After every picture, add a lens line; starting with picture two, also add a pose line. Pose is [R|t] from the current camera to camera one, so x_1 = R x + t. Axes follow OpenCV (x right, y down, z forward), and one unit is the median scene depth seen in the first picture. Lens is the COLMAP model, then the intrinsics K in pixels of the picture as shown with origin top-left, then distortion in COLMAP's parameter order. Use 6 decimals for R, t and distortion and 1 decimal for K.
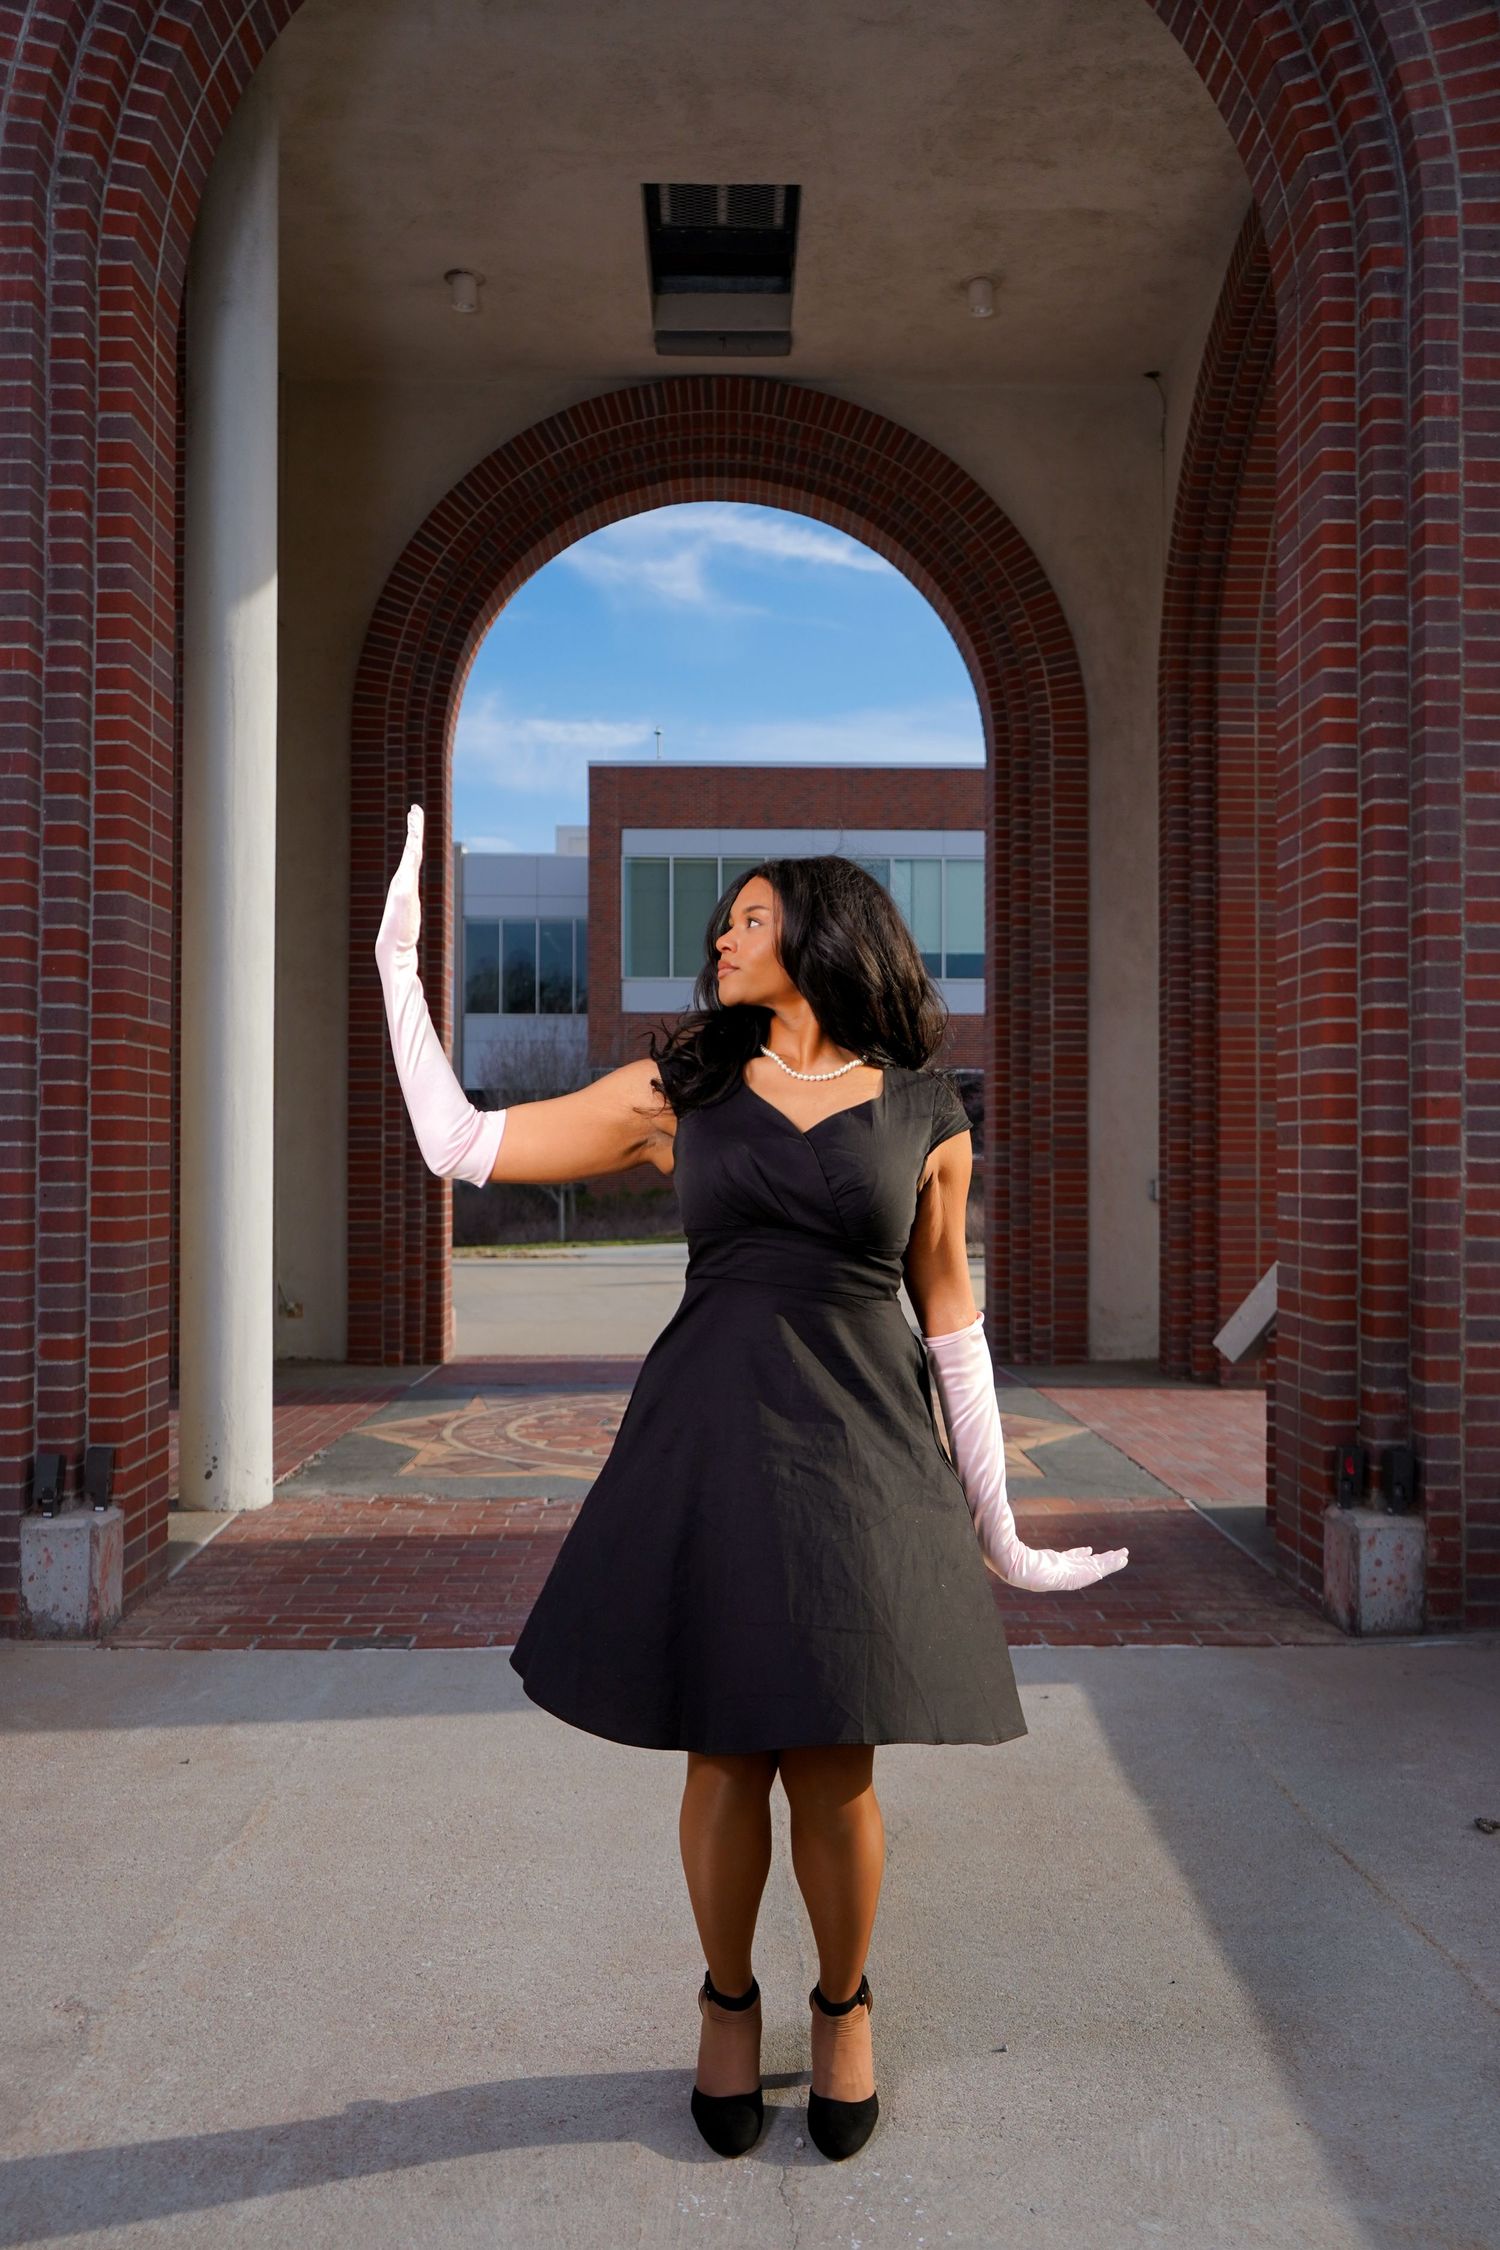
lens RADIAL K [[1831.2, 0, 752.2], [0, 1831.2, 1128.3], [0, 0, 1]] dist [0.009153, -0.000410]
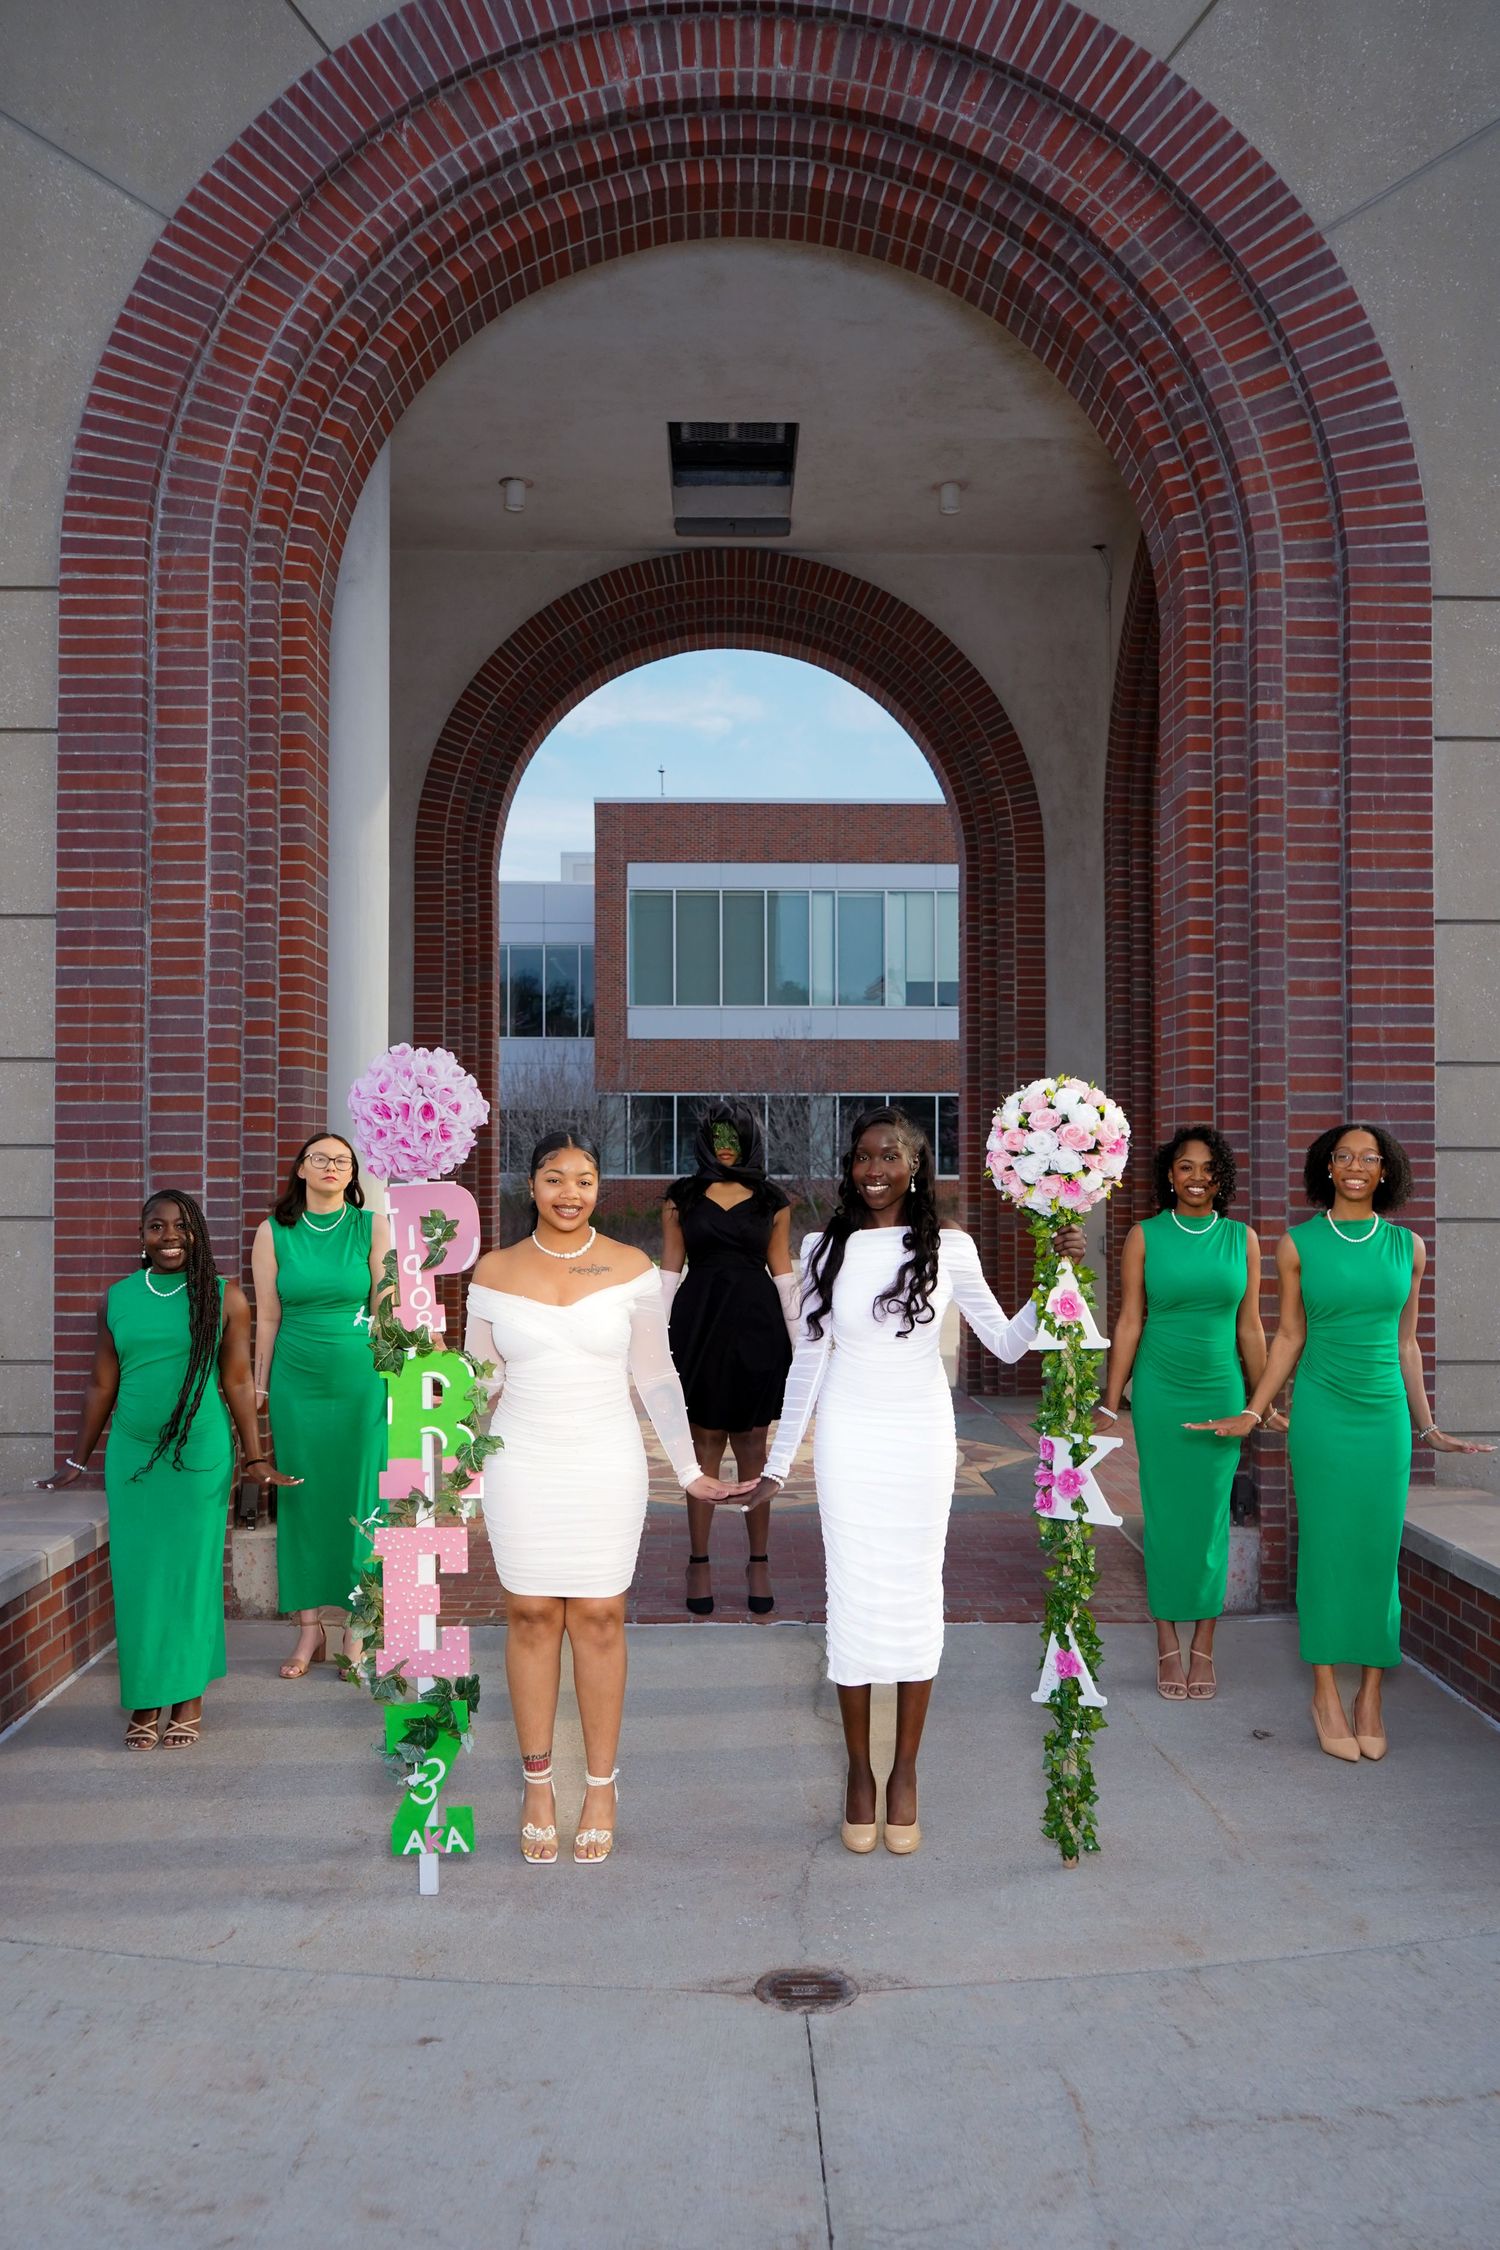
lens RADIAL K [[1837.9, 0, 742.5], [0, 1837.9, 1123.1], [0, 0, 1]] dist [-0.005296, -0.000170]
pose [[0.999988, -0.002652, -0.004162, -0.011133], [0.002632, 0.999985, -0.004793, -0.078659], [0.004175, 0.004782, 0.999980, -0.347410]]
